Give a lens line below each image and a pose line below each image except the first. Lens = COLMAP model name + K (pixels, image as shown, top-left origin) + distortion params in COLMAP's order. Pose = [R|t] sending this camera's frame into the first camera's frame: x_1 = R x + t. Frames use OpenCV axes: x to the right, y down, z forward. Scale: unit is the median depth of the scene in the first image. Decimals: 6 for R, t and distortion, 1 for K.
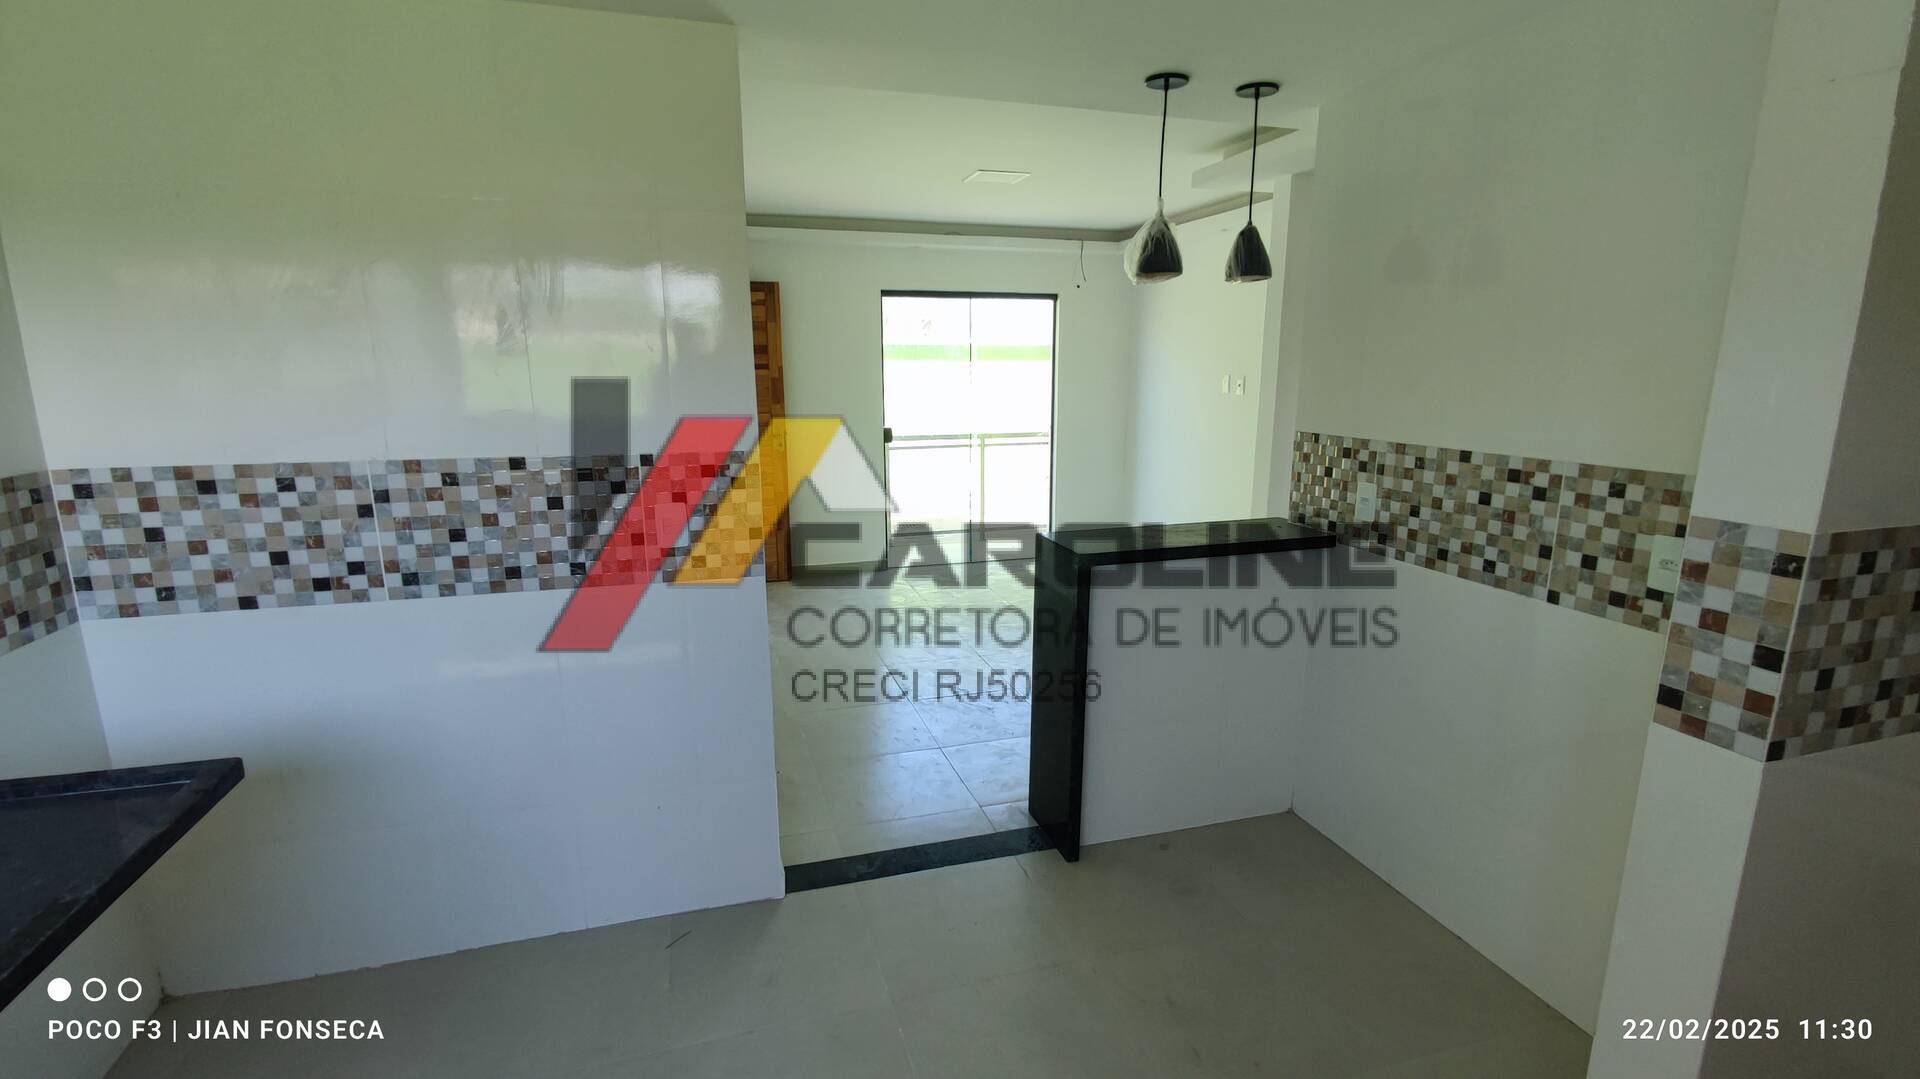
lens RADIAL K [[869.8, 0, 968.8], [0, 869.8, 554.2], [0, 0, 1]] dist [0.007315, -0.003978]
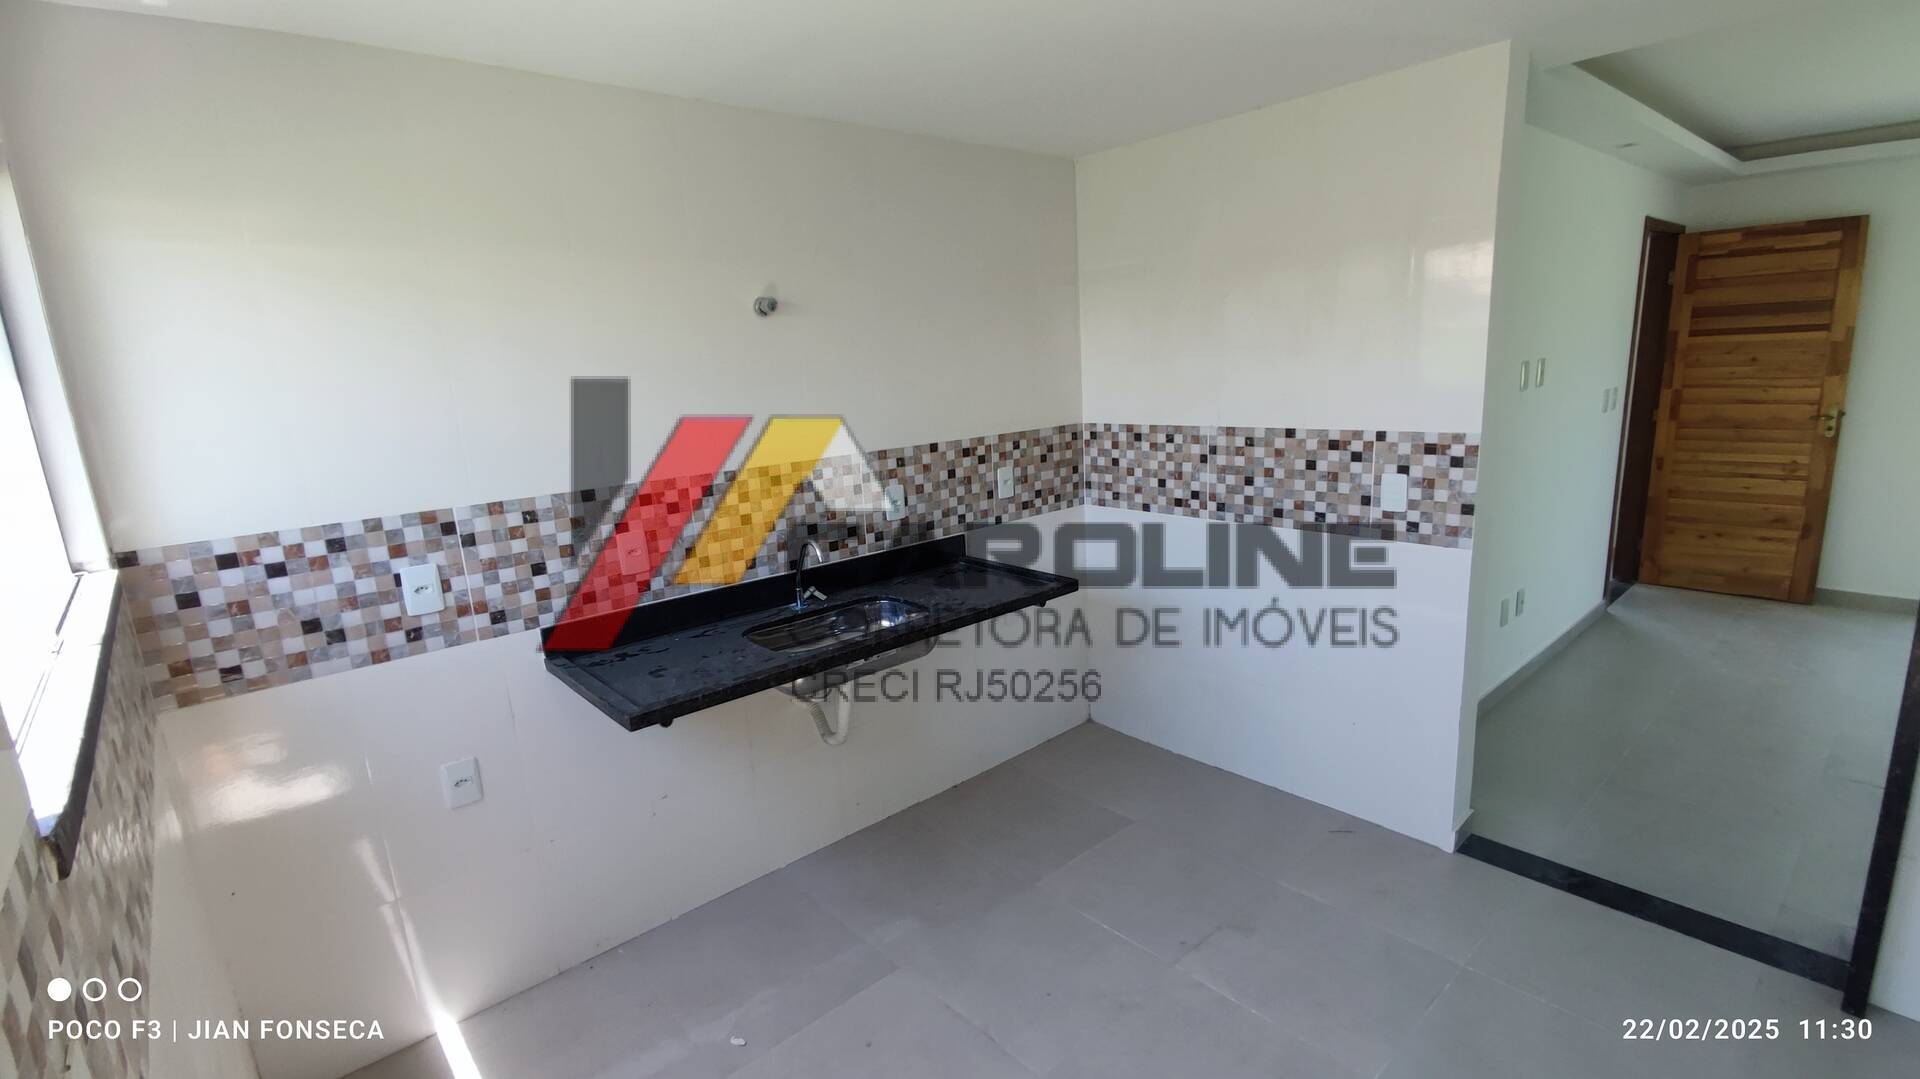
lens RADIAL K [[869.8, 0, 973.7], [0, 869.8, 552.1], [0, 0, 1]] dist [0.007315, -0.003978]
pose [[0.421824, 0.176534, -0.889326, 0.519485], [-0.143697, 0.981482, 0.126669, -0.023368], [0.895218, 0.074361, 0.439380, -0.025356]]
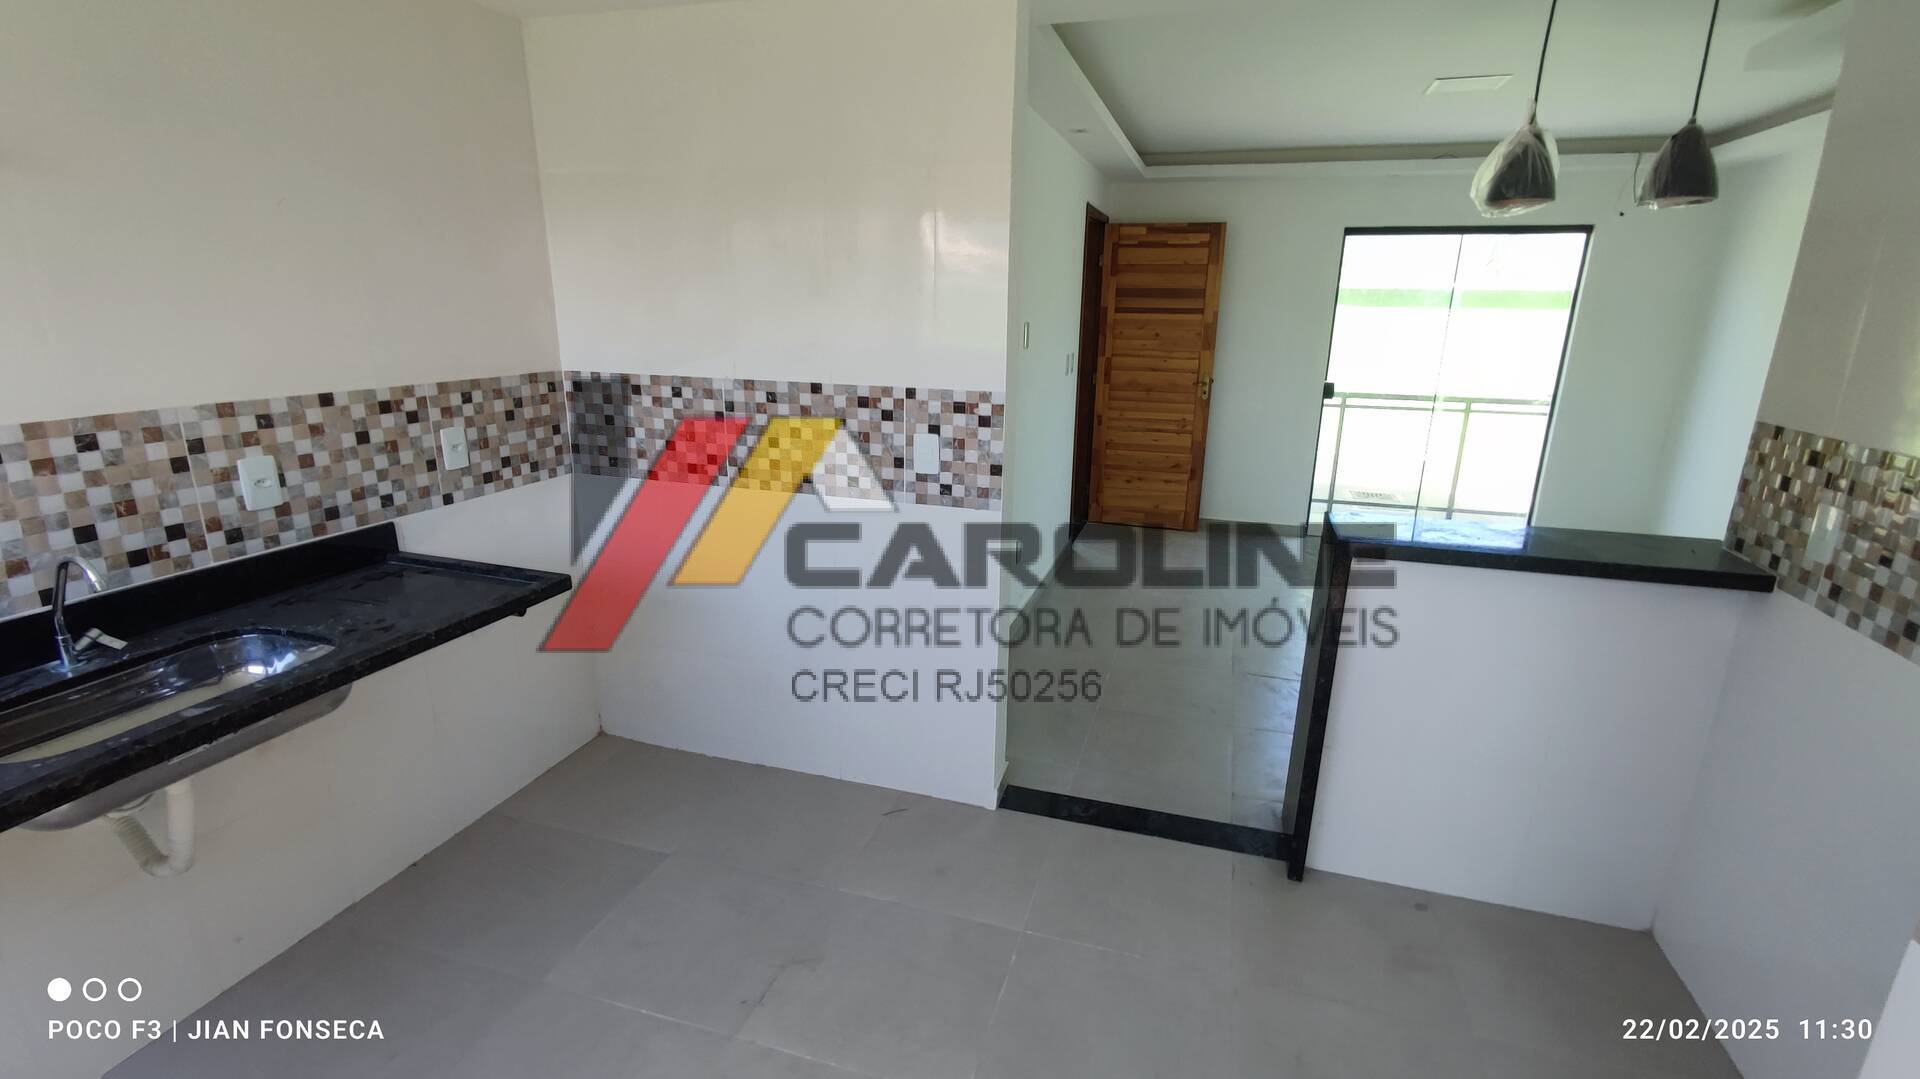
lens RADIAL K [[869.8, 0, 964.5], [0, 869.8, 555.5], [0, 0, 1]] dist [0.007315, -0.003978]
pose [[0.829214, 0.170725, -0.532219, 0.340017], [-0.136942, 0.985242, 0.102686, -0.027928], [0.541896, -0.012266, 0.840356, 0.092929]]
